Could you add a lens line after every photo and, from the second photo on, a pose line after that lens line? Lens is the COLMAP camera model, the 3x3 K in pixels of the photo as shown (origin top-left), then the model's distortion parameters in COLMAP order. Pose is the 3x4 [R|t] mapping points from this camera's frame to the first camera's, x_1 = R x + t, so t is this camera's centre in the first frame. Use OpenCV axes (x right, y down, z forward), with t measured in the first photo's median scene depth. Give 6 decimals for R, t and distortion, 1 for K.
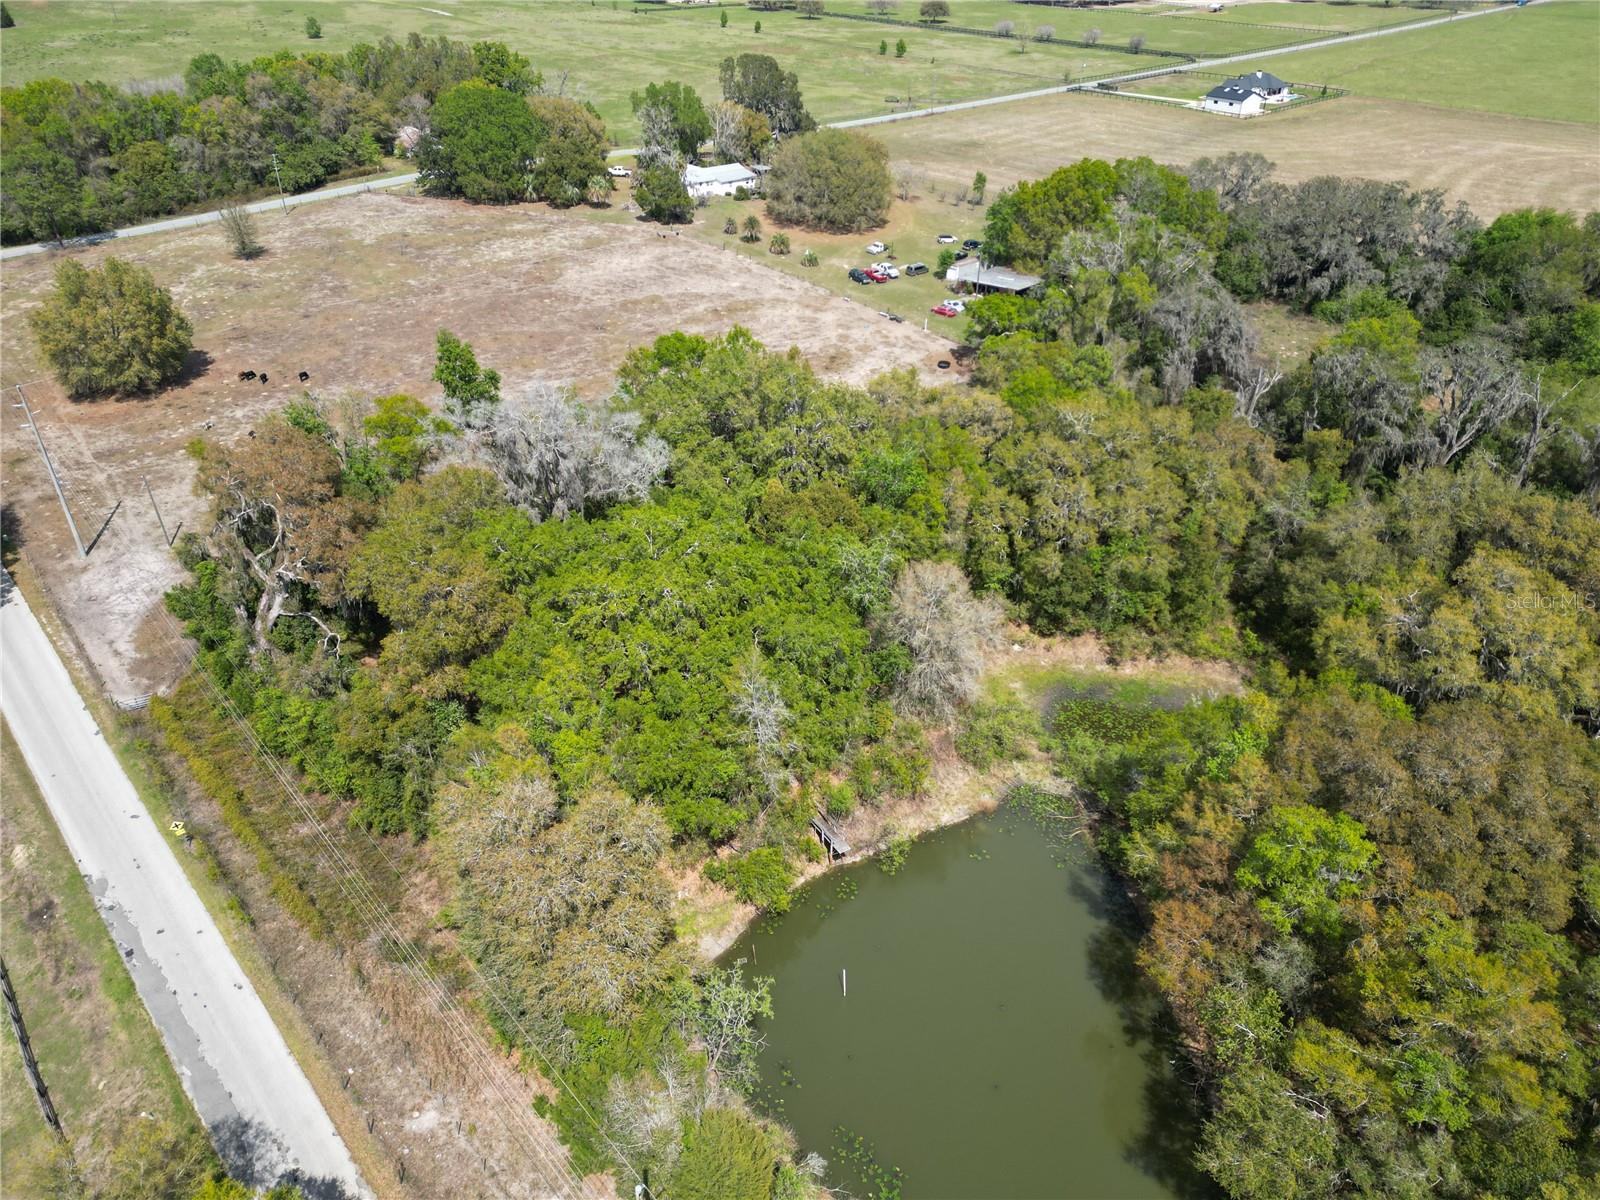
lens RADIAL K [[1121.1, 0, 798.8], [0, 1121.1, 591.2], [0, 0, 1]] dist [0.081613, -0.080819]
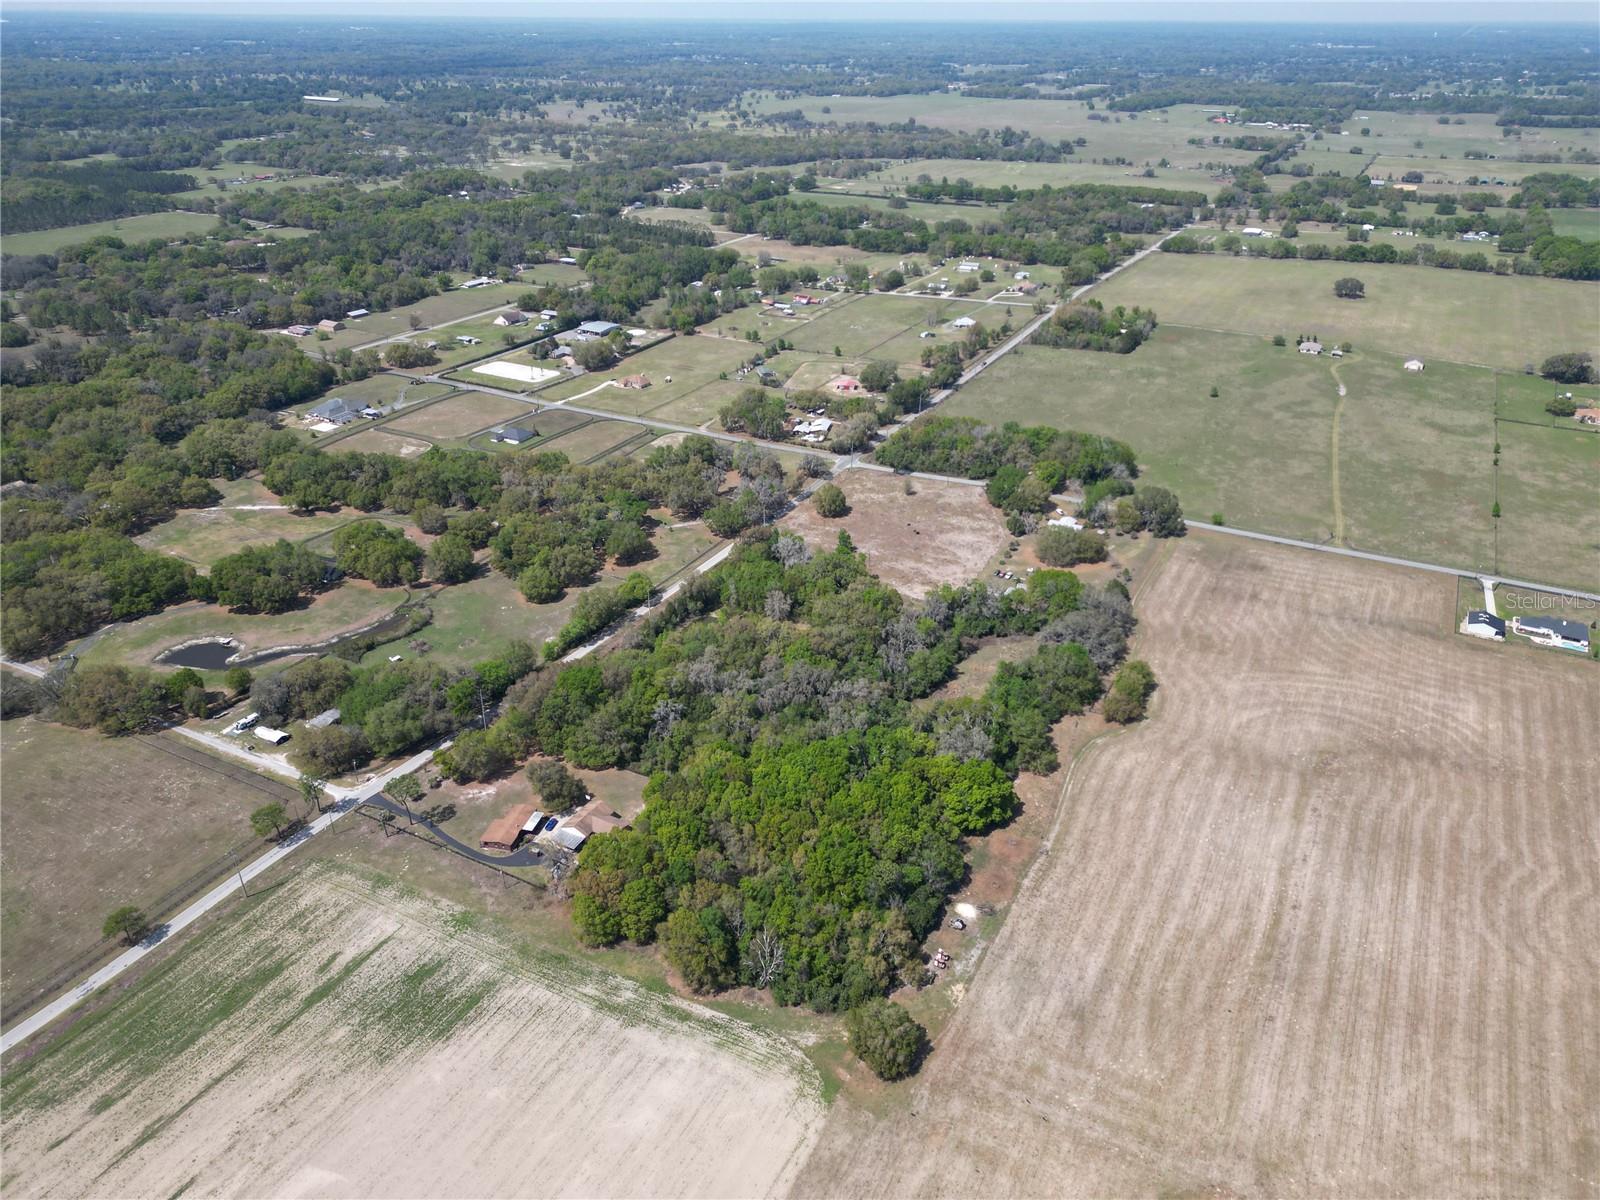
lens RADIAL K [[1121.1, 0, 798.8], [0, 1121.1, 591.2], [0, 0, 1]] dist [0.081613, -0.080819]
pose [[0.338355, 0.429326, -0.837374, 2.043347], [-0.500634, 0.835603, 0.226128, -0.568809], [0.796795, 0.342706, 0.497666, -0.704542]]
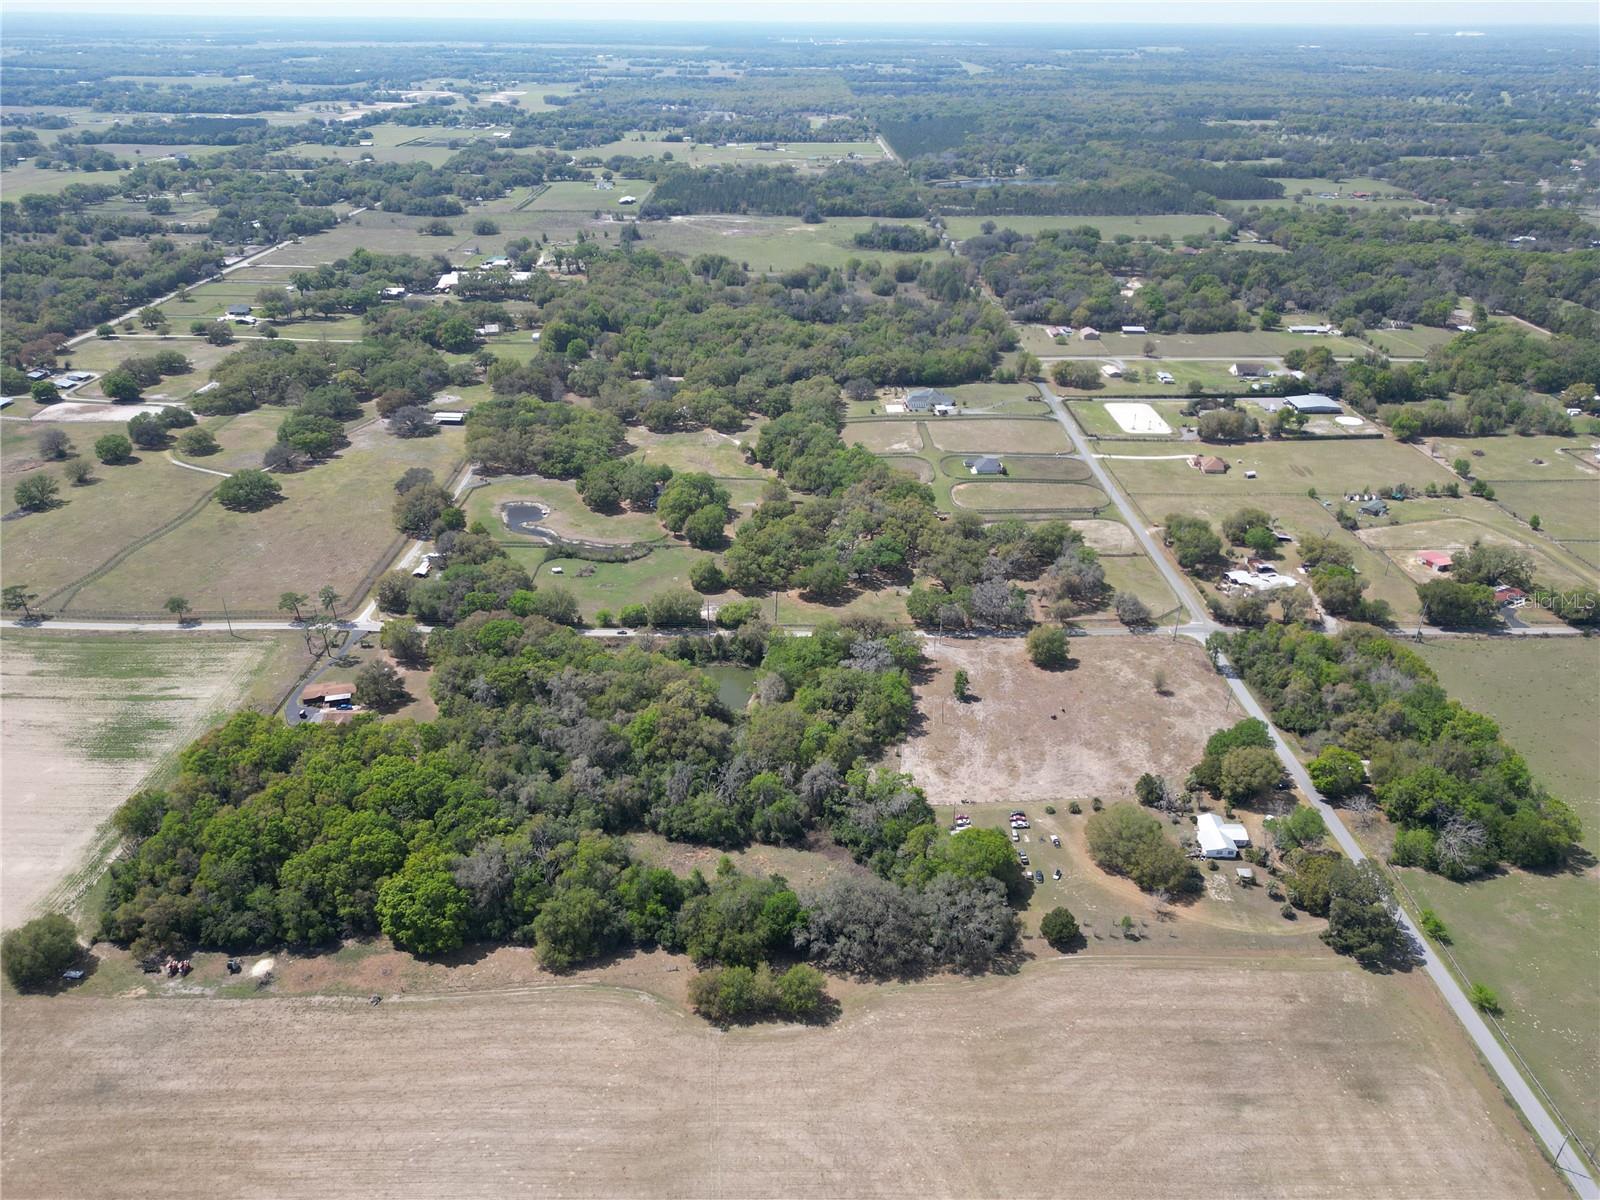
lens RADIAL K [[1121.1, 0, 798.8], [0, 1121.1, 591.2], [0, 0, 1]] dist [0.081613, -0.080819]
pose [[-0.663625, 0.334514, -0.669105, 1.364285], [-0.400915, 0.596103, 0.695649, -1.573958], [0.631560, 0.729905, -0.261477, 0.893480]]
